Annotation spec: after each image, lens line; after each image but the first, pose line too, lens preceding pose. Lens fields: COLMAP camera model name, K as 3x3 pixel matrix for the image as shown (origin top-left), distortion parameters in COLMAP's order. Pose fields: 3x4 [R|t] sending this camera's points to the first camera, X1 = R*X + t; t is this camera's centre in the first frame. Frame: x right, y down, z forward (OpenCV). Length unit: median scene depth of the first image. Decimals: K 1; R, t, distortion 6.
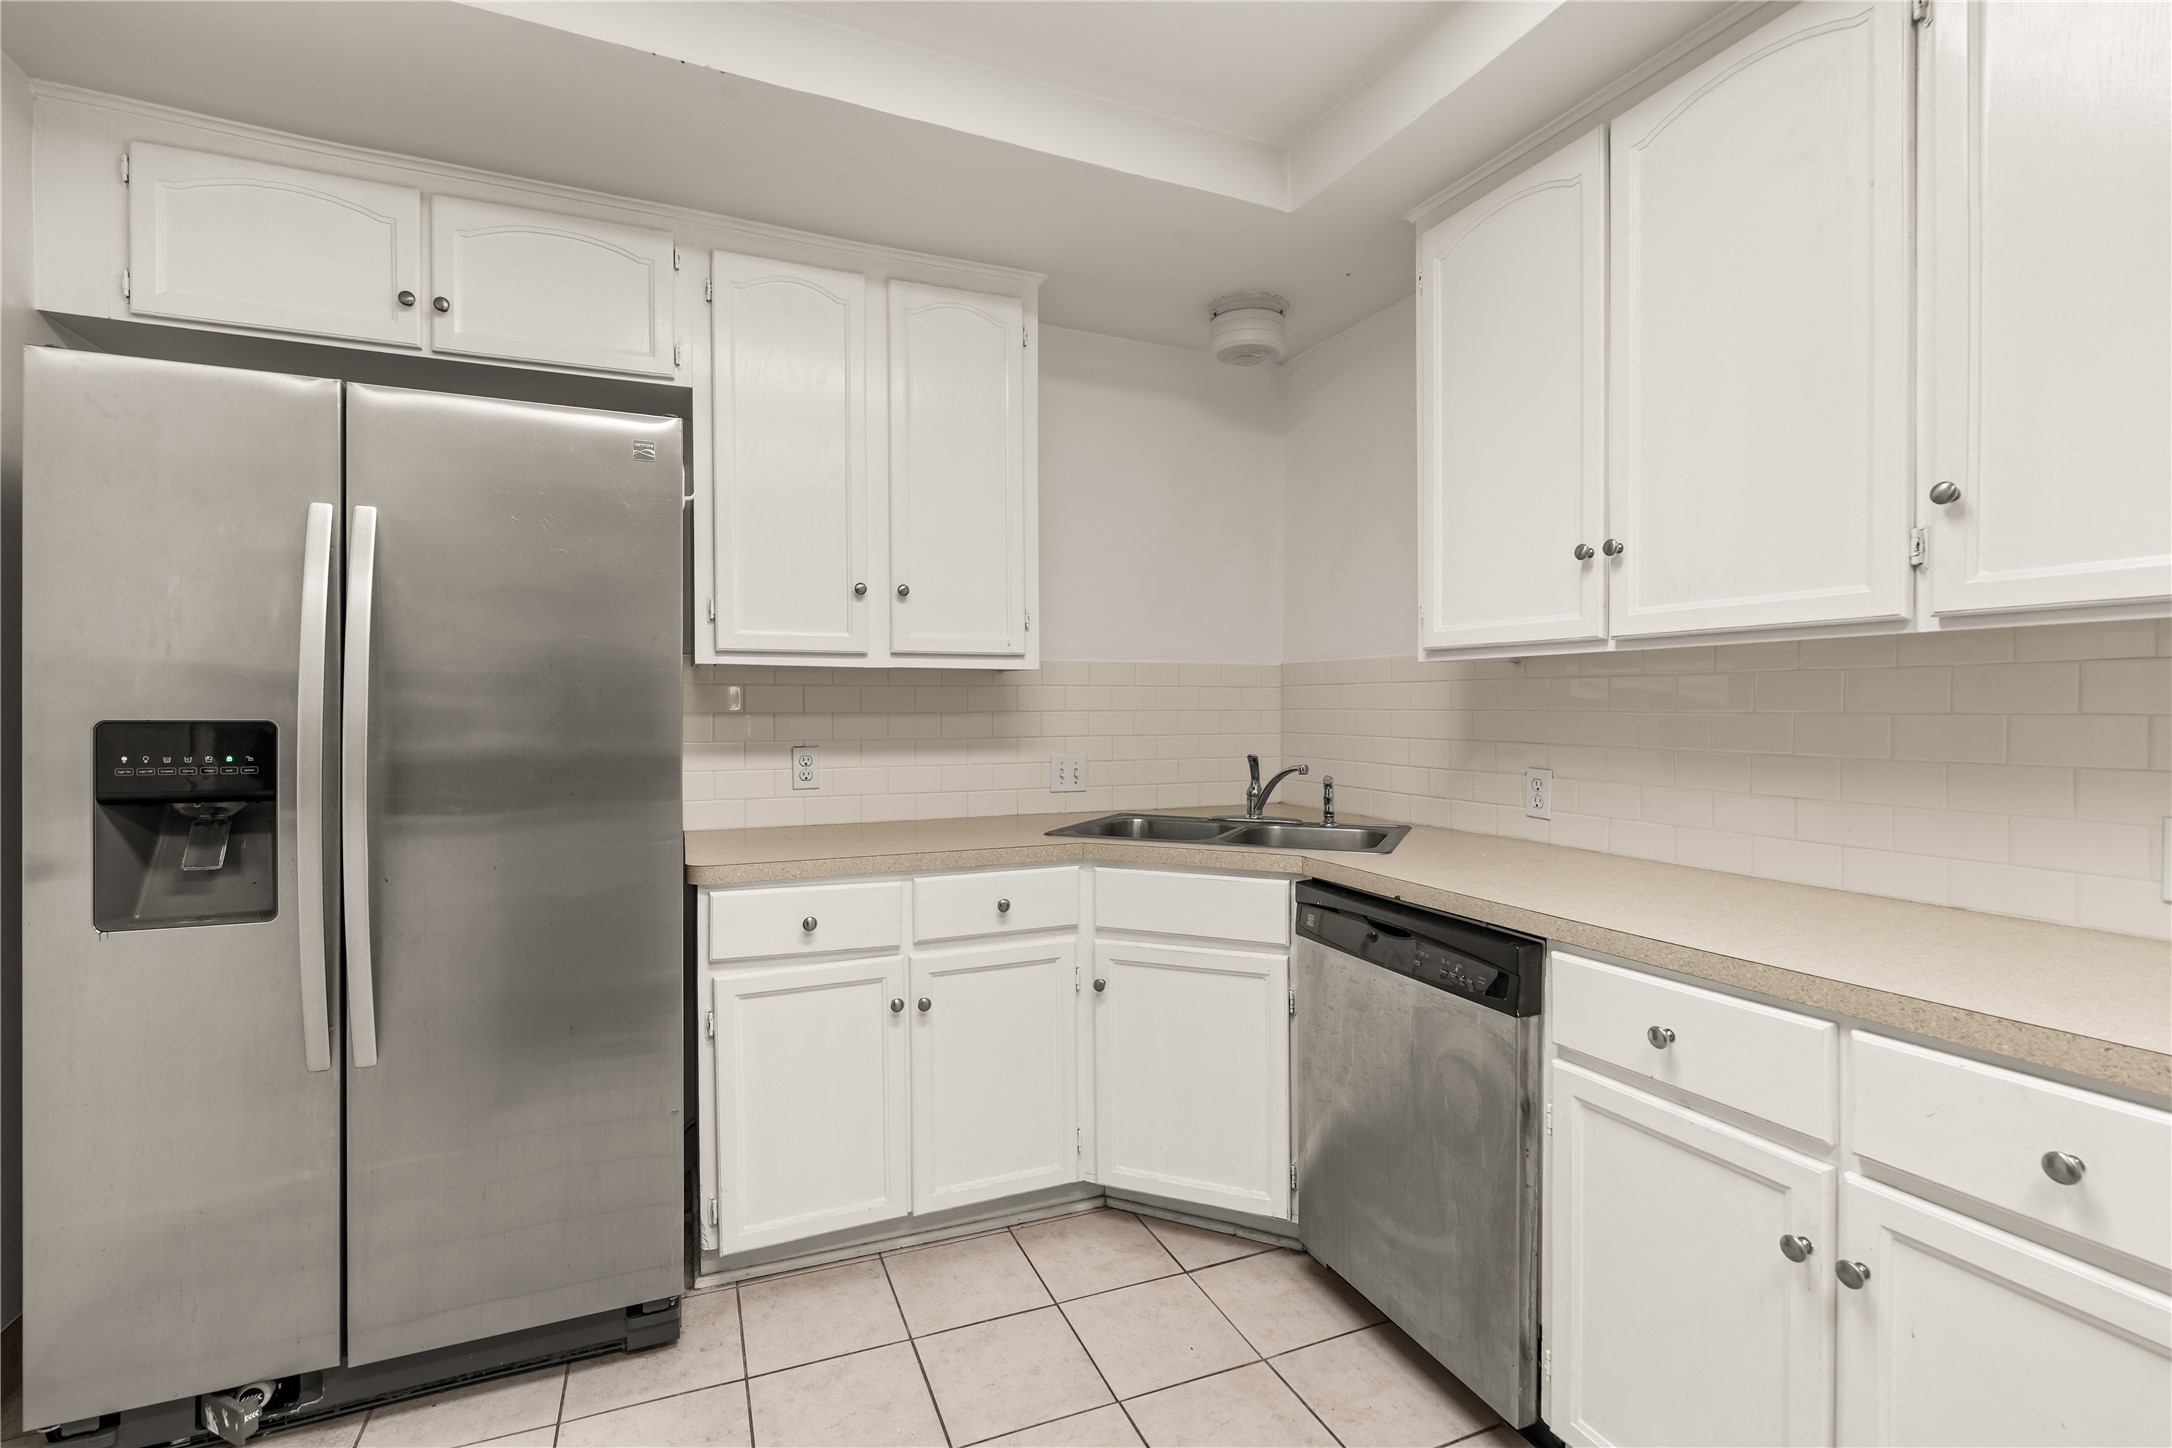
lens RADIAL K [[975.1, 0, 1082.5], [0, 975.1, 721.1], [0, 0, 1]] dist [-0.004442, -0.000383]
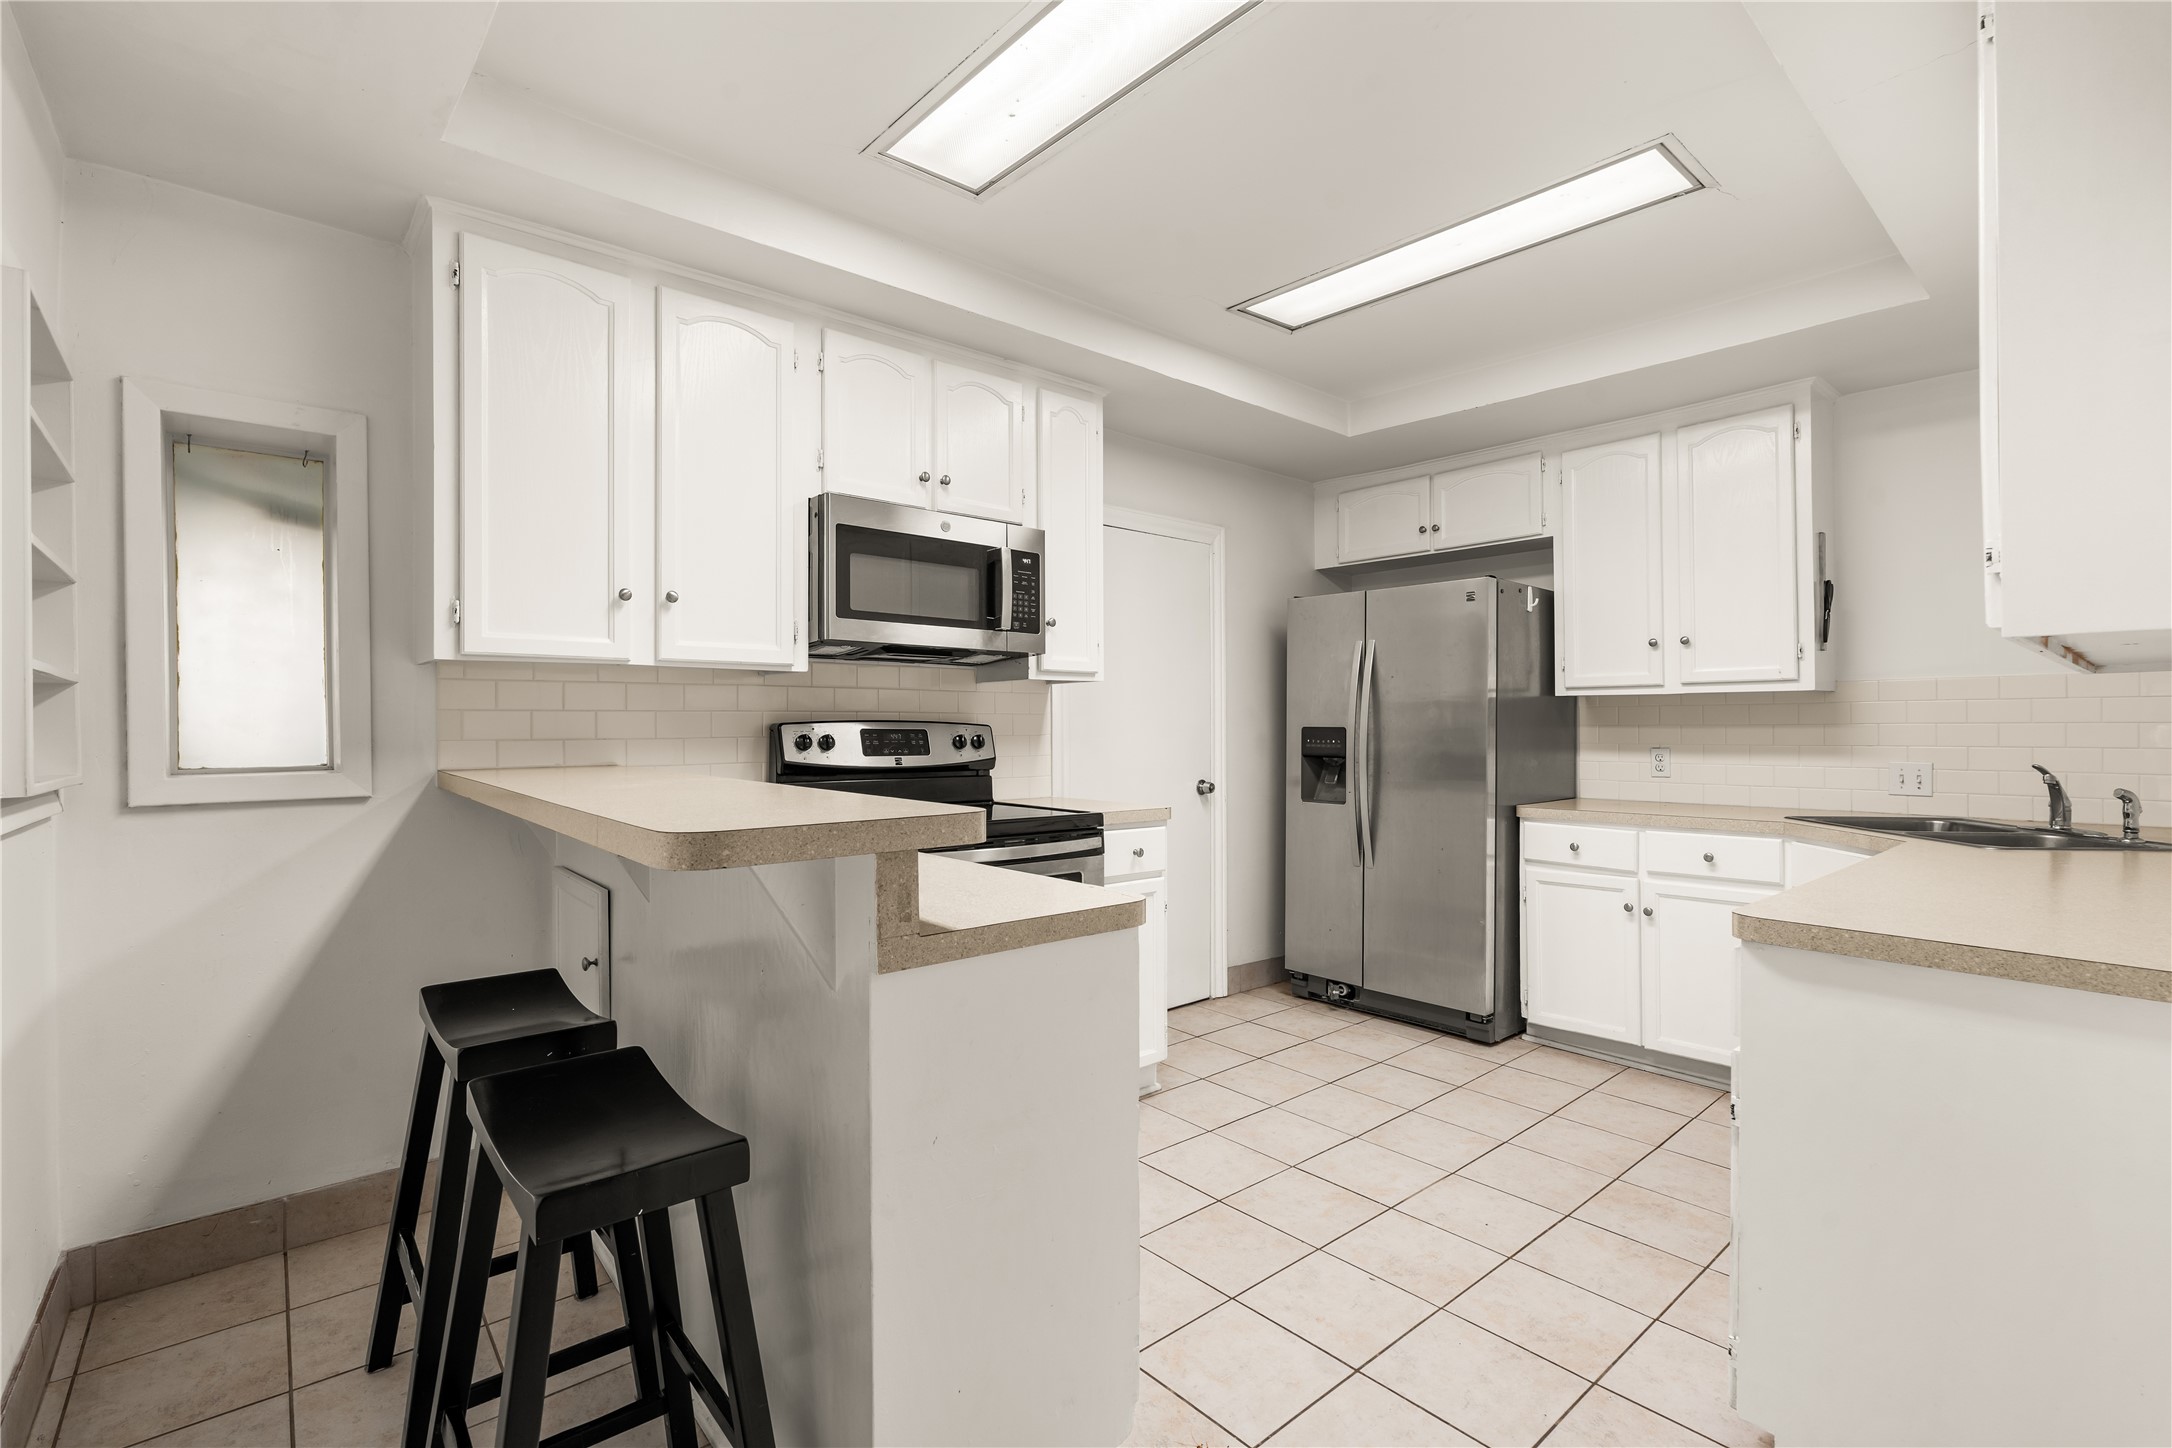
lens RADIAL K [[975.1, 0, 1082.5], [0, 975.1, 721.1], [0, 0, 1]] dist [-0.004442, -0.000383]
pose [[0.314428, -0.004330, -0.949271, 1.018581], [-0.011058, 0.999905, -0.008223, 0.009229], [0.949217, 0.013082, 0.314350, -0.345513]]
